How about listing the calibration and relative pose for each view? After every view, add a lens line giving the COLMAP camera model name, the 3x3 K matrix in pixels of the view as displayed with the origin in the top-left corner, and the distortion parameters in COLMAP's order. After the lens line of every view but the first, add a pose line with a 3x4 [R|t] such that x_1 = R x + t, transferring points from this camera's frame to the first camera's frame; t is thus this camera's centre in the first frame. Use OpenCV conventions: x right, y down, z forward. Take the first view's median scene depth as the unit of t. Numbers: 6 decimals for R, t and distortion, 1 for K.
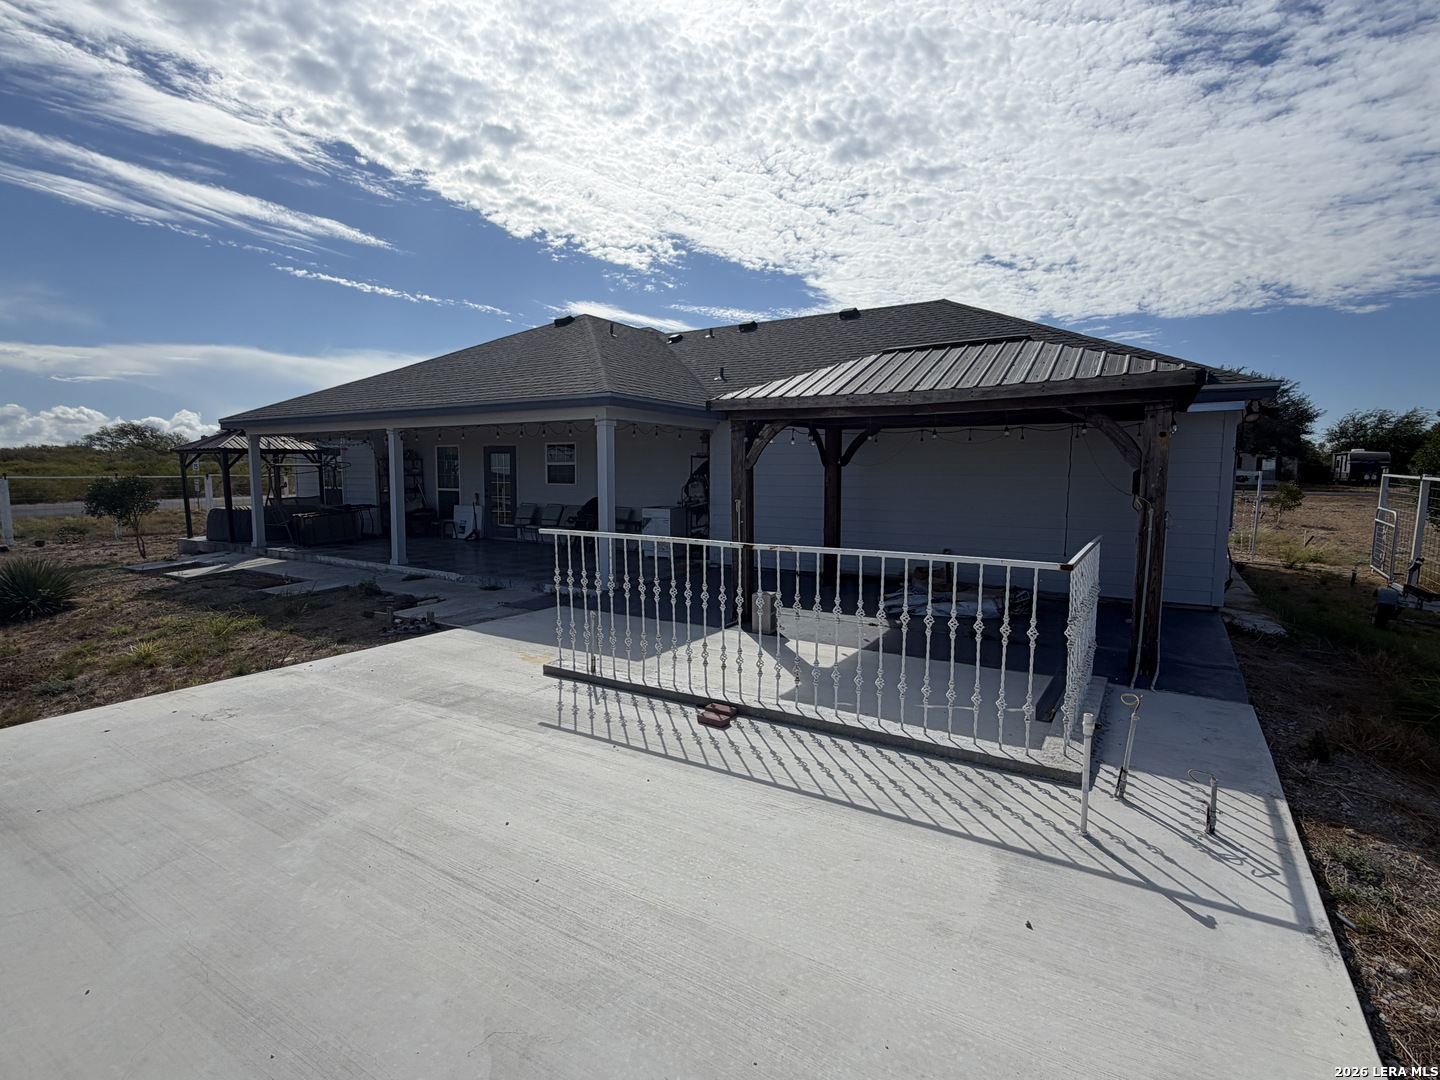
lens RADIAL K [[696.0, 0, 722.6], [0, 696.0, 543.1], [0, 0, 1]] dist [-0.000406, -0.000012]
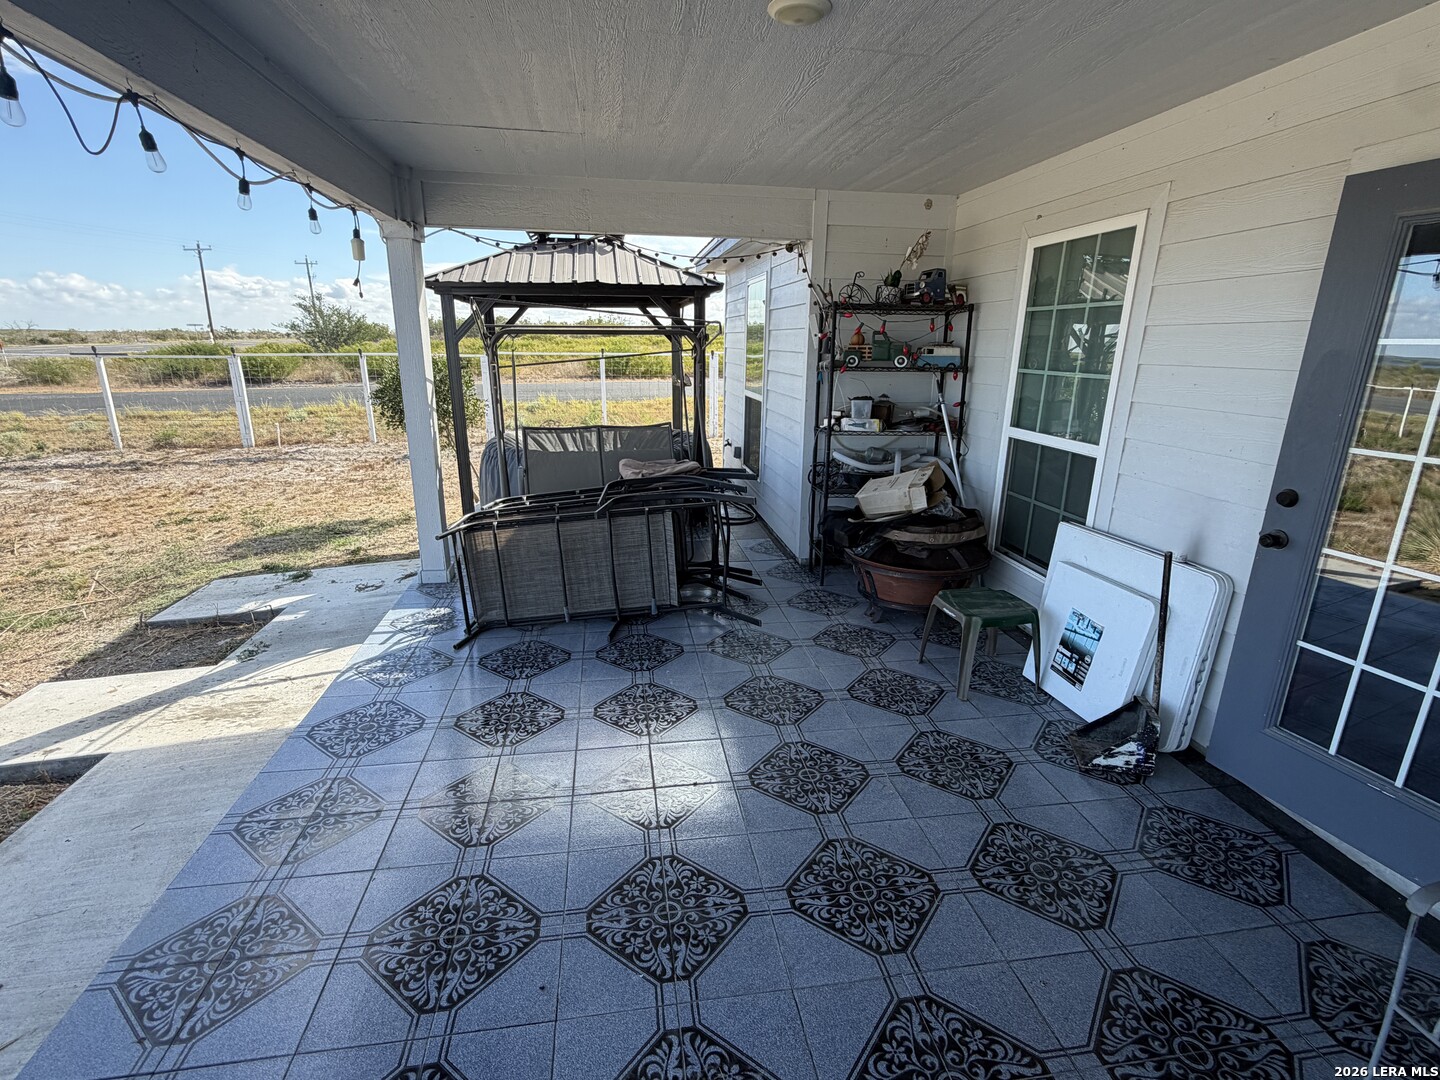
lens RADIAL K [[696.0, 0, 720.3], [0, 696.0, 544.9], [0, 0, 1]] dist [-0.000406, -0.000012]
pose [[0.661804, 0.232319, -0.712772, -0.306126], [-0.104374, 0.970065, 0.219269, -0.085797], [0.742375, -0.070718, 0.666241, 0.792175]]
